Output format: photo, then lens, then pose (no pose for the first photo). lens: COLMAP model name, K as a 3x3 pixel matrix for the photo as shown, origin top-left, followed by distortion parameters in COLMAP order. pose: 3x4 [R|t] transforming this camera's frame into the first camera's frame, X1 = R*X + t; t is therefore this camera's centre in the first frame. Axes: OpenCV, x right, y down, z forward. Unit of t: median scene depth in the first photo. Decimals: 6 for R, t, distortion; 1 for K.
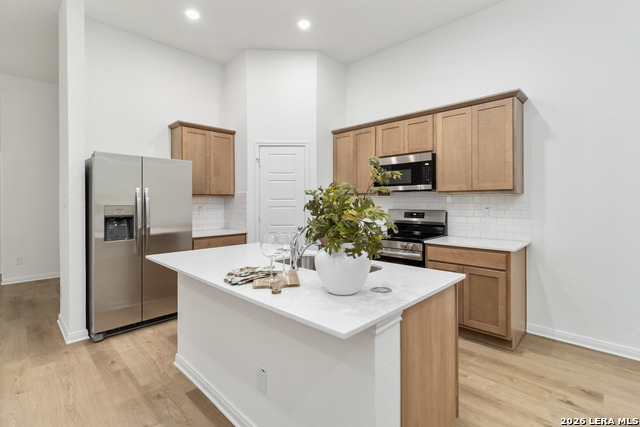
lens RADIAL K [[302.9, 0, 322.6], [0, 302.9, 201.4], [0, 0, 1]] dist [0.000873, 0.000667]
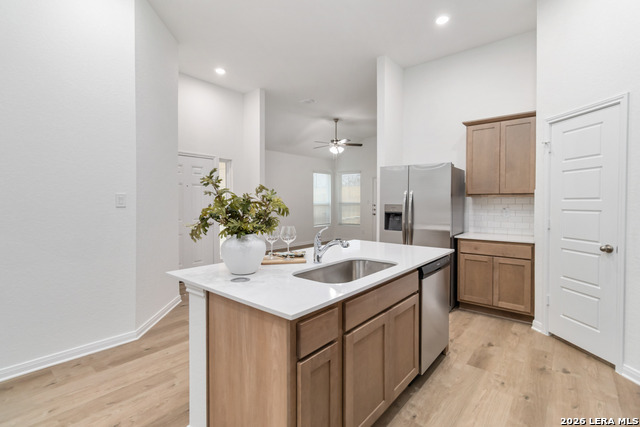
lens RADIAL K [[300.2, 0, 323.3], [0, 300.2, 207.6], [0, 0, 1]] dist [0.001041, 0.000611]
pose [[0.086483, 0.022025, -0.996010, 0.592562], [-0.000972, 0.999757, 0.022023, -0.002726], [0.996253, -0.000937, 0.086483, 0.539361]]
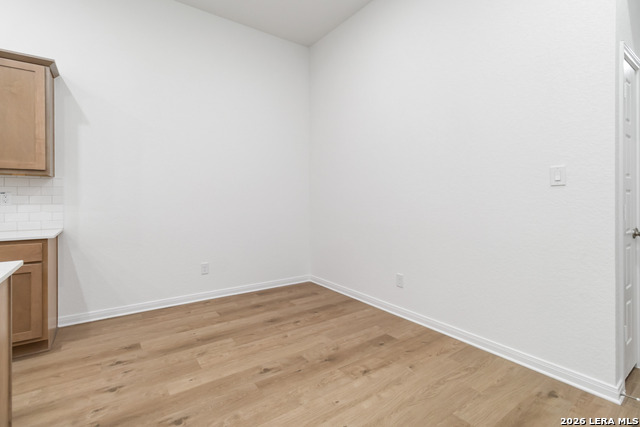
lens RADIAL K [[302.9, 0, 322.6], [0, 302.9, 201.4], [0, 0, 1]] dist [0.000873, 0.000667]
pose [[0.169837, 0.000792, 0.985472, -0.095417], [-0.000505, 1.000000, -0.000717, 0.045773], [-0.985472, -0.000376, 0.169837, 0.046661]]
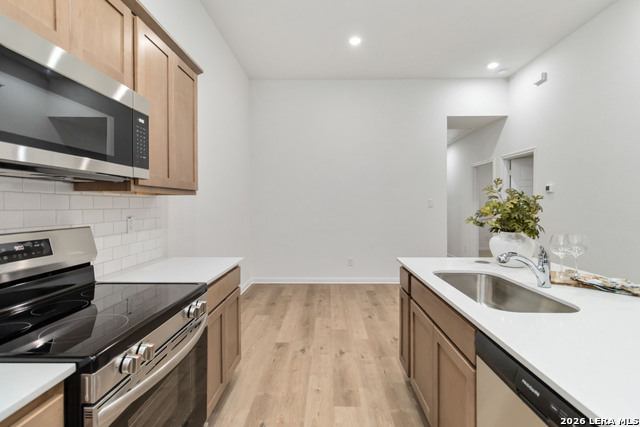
lens RADIAL K [[305.4, 0, 322.7], [0, 305.4, 207.1], [0, 0, 1]] dist [0.000902, 0.000261]
pose [[-0.687191, -0.000844, 0.726476, -0.165382], [0.004473, 0.999975, 0.005394, 0.000179], [-0.726463, 0.006956, -0.687171, 1.171566]]
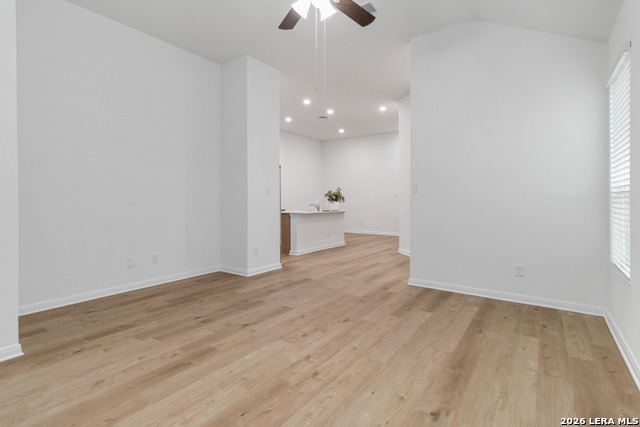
lens RADIAL K [[315.9, 0, 323.1], [0, 315.9, 201.3], [0, 0, 1]] dist [0.000726, 0.000384]
pose [[-0.162442, 0.000287, 0.986718, -2.472652], [0.002320, 0.999997, 0.000091, 0.057058], [-0.986715, 0.002304, -0.162442, 0.945989]]
